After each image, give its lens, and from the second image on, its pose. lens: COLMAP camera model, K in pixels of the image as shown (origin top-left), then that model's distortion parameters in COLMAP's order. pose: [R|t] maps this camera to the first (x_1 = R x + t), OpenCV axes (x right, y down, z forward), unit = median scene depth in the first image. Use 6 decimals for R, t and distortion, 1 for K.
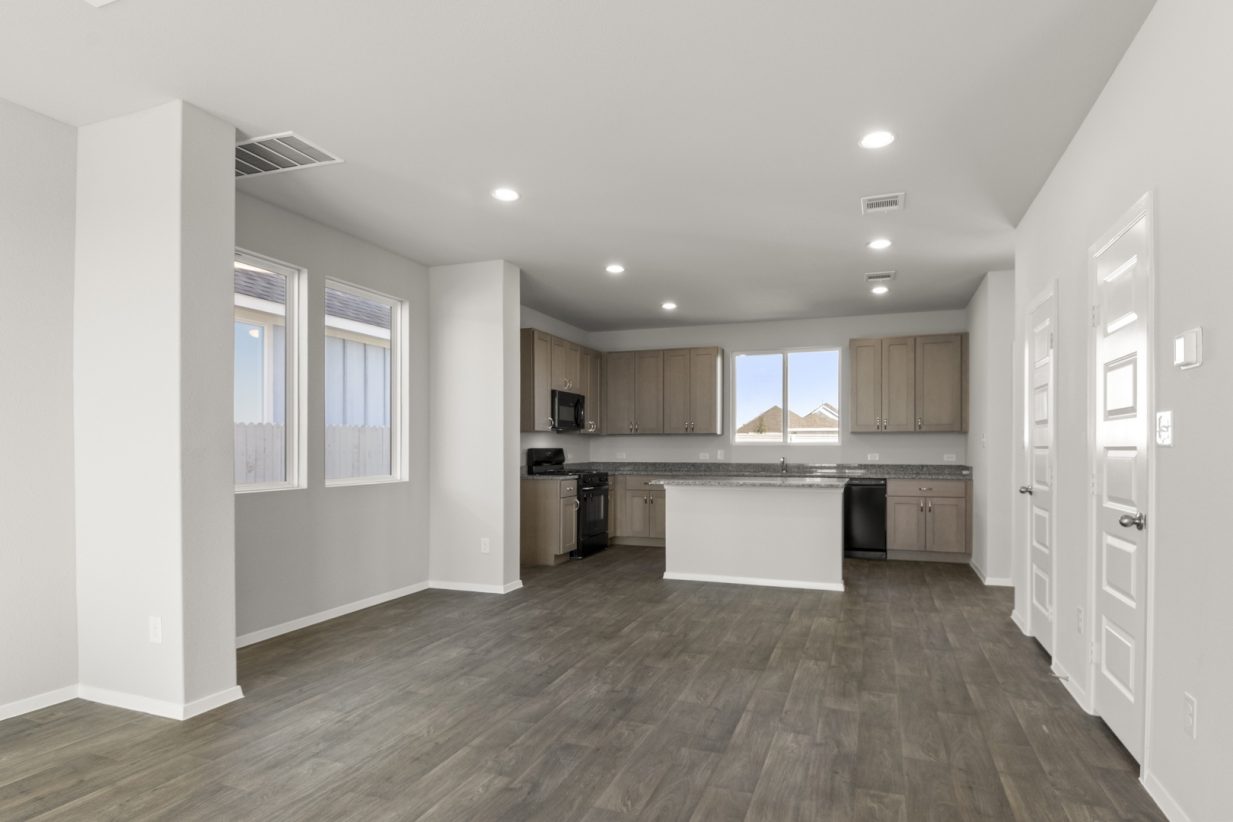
lens RADIAL K [[670.3, 0, 618.6], [0, 670.3, 453.6], [0, 0, 1]] dist [-0.001960, -0.000699]
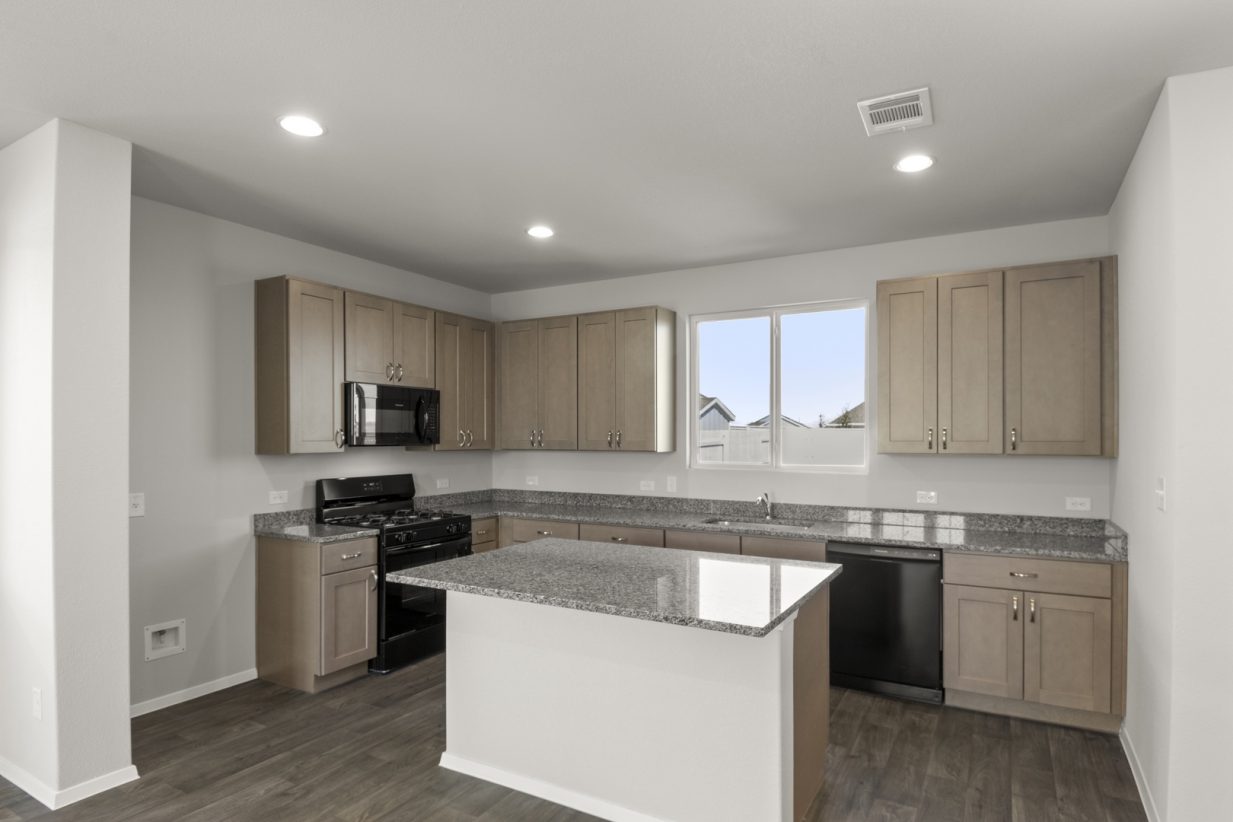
lens RADIAL K [[632.8, 0, 651.7], [0, 632.8, 435.5], [0, 0, 1]] dist [0.046416, -0.058022]
pose [[0.990377, 0.000565, -0.138397, 0.237529], [-0.001518, 0.999976, -0.006782, -0.042902], [0.138390, 0.006926, 0.990354, 0.467859]]
